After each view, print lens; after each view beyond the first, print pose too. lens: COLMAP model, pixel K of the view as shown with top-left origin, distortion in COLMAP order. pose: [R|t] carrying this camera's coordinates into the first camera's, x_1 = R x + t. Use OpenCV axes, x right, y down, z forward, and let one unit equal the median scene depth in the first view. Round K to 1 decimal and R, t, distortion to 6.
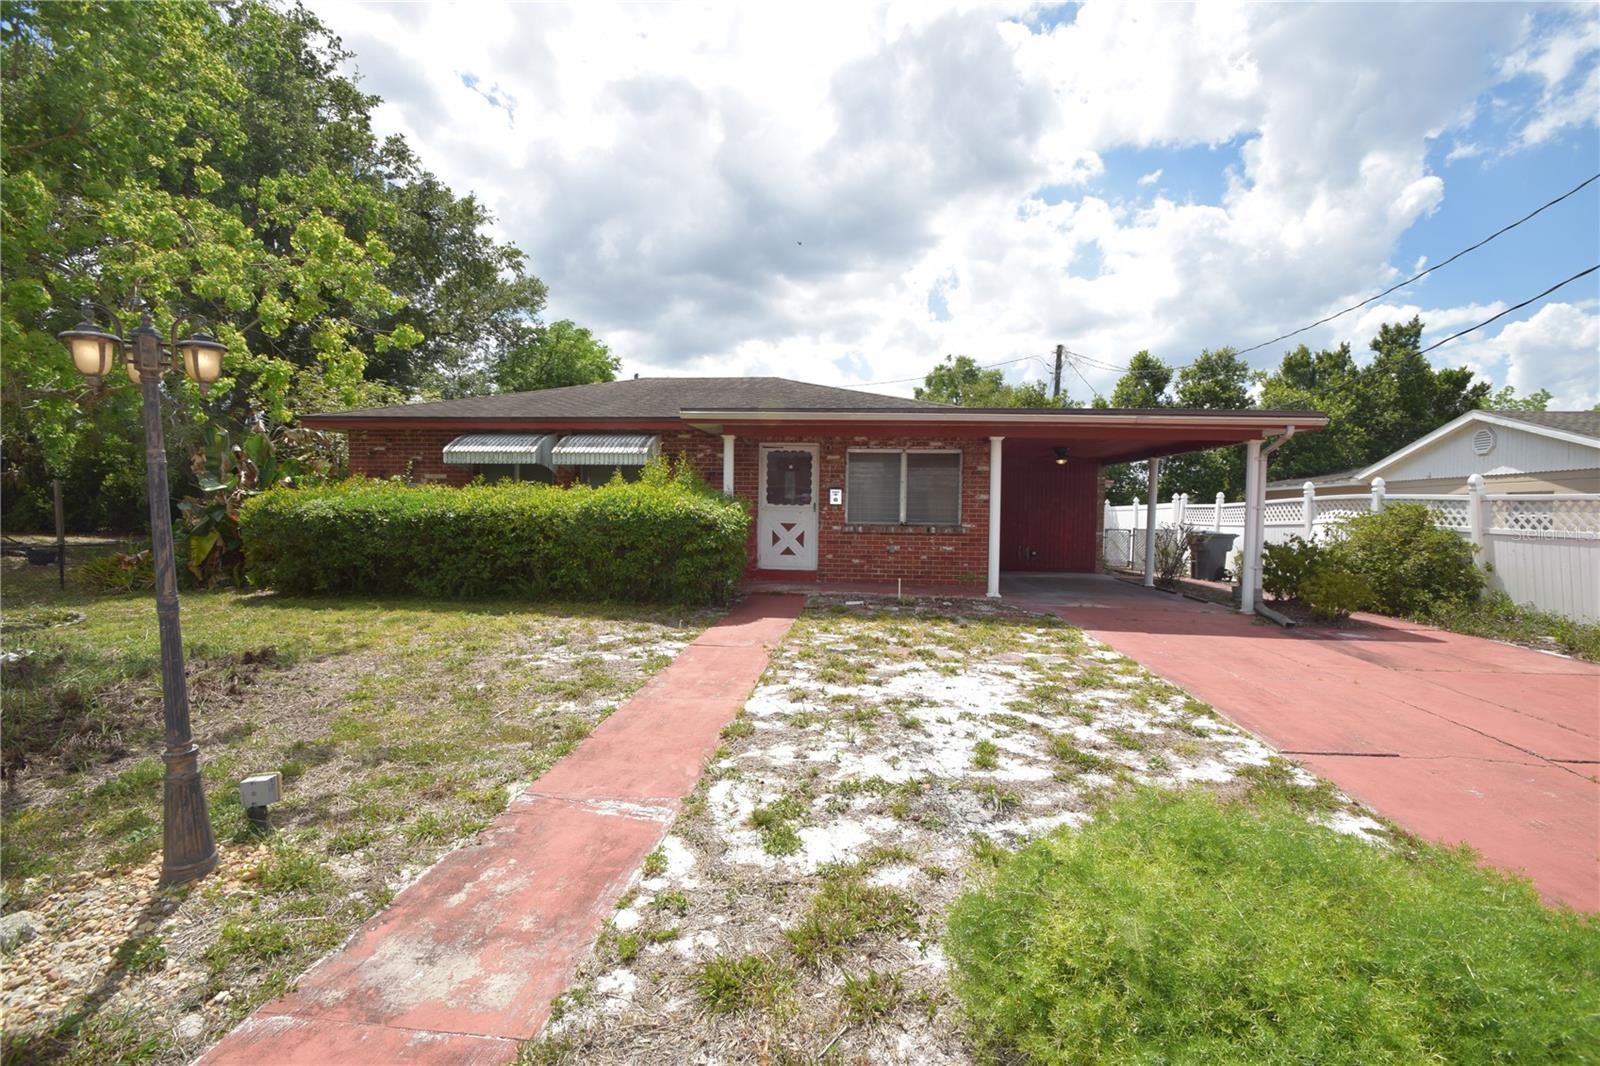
lens RADIAL K [[704.8, 0, 790.2], [0, 704.8, 547.9], [0, 0, 1]] dist [-0.006559, -0.006384]
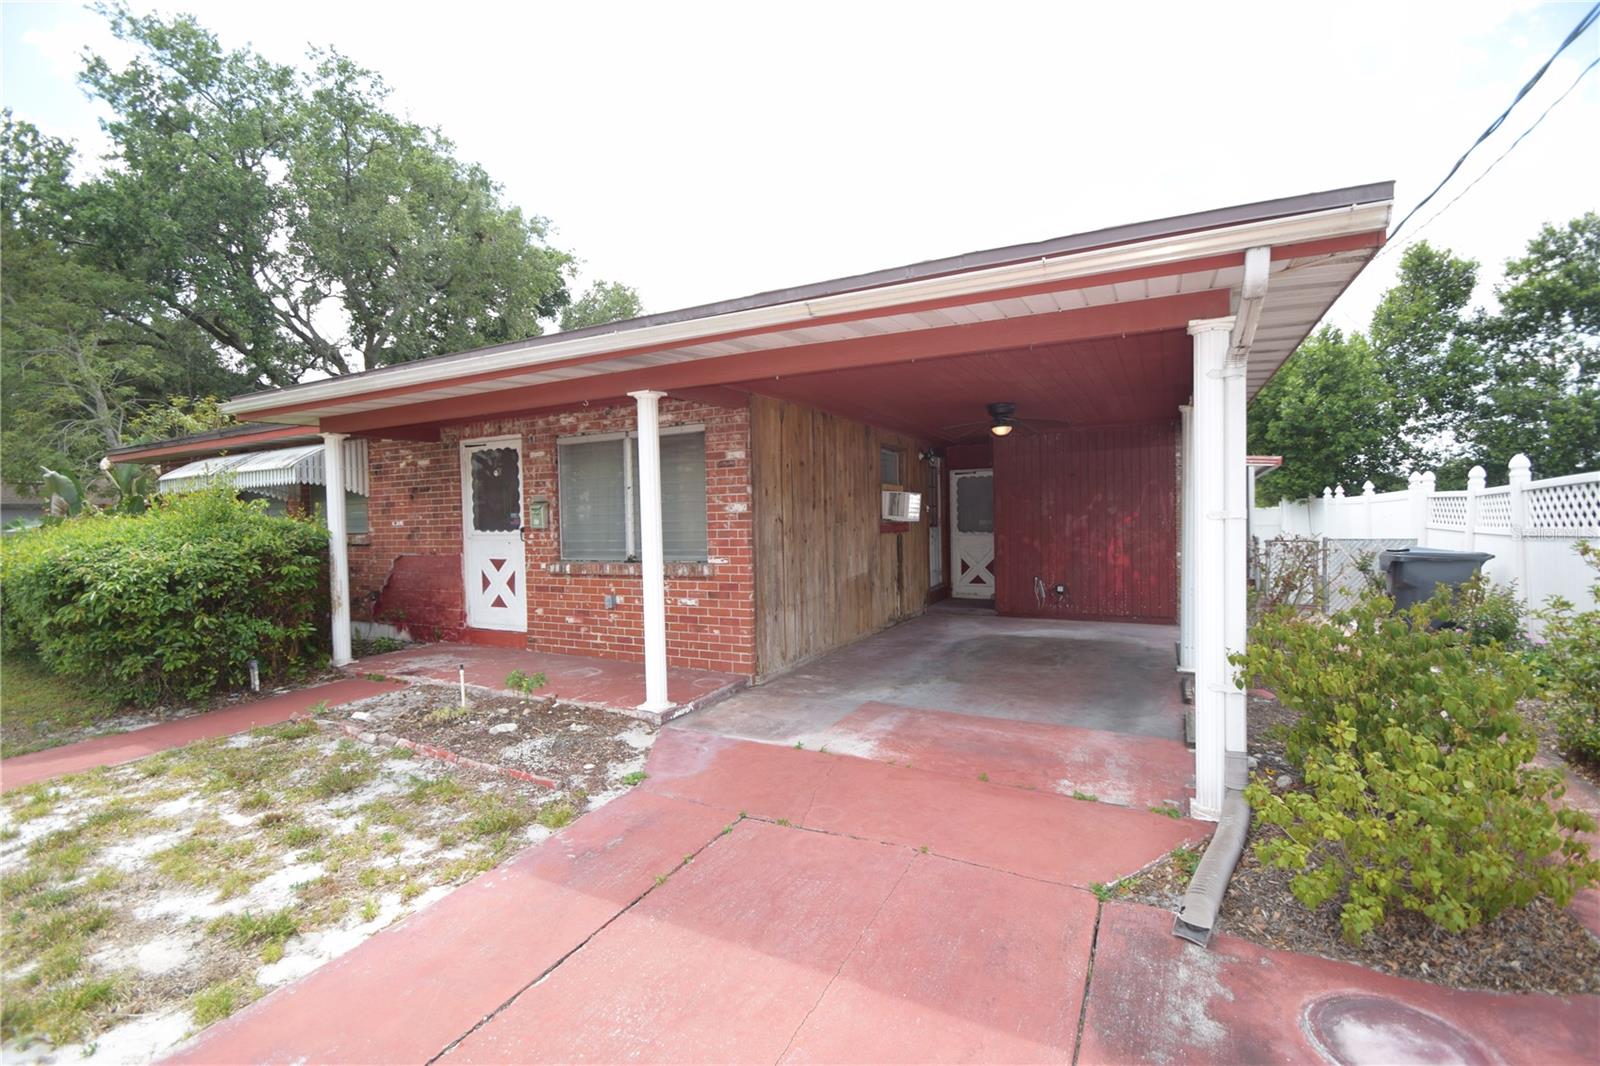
lens RADIAL K [[704.8, 0, 798.0], [0, 704.8, 541.8], [0, 0, 1]] dist [-0.006559, -0.006384]
pose [[0.921978, -0.022853, -0.386568, 0.507629], [0.017987, 0.999707, -0.016203, -0.035330], [0.386825, 0.007986, 0.922119, 0.502455]]
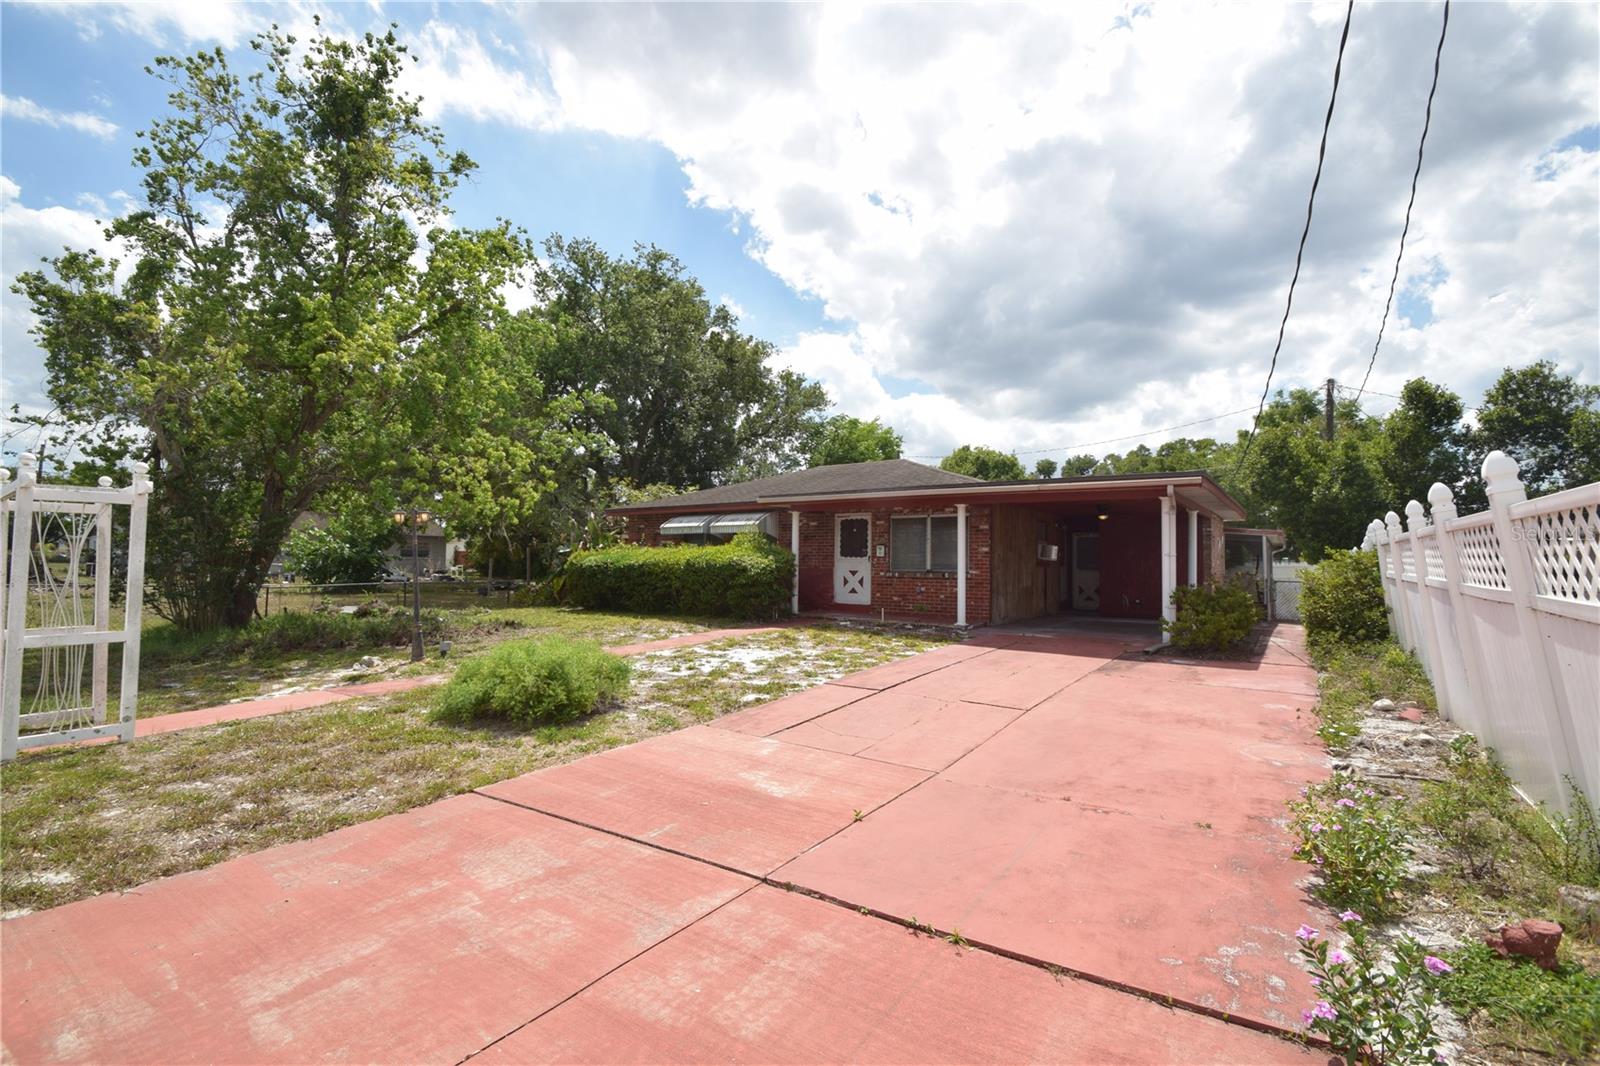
lens RADIAL K [[704.8, 0, 799.2], [0, 704.8, 531.5], [0, 0, 1]] dist [-0.006559, -0.006384]
pose [[0.862127, -0.027828, -0.505927, 0.609088], [-0.024648, 0.995005, -0.096731, 0.025736], [0.506092, 0.095864, 0.857135, -0.253022]]
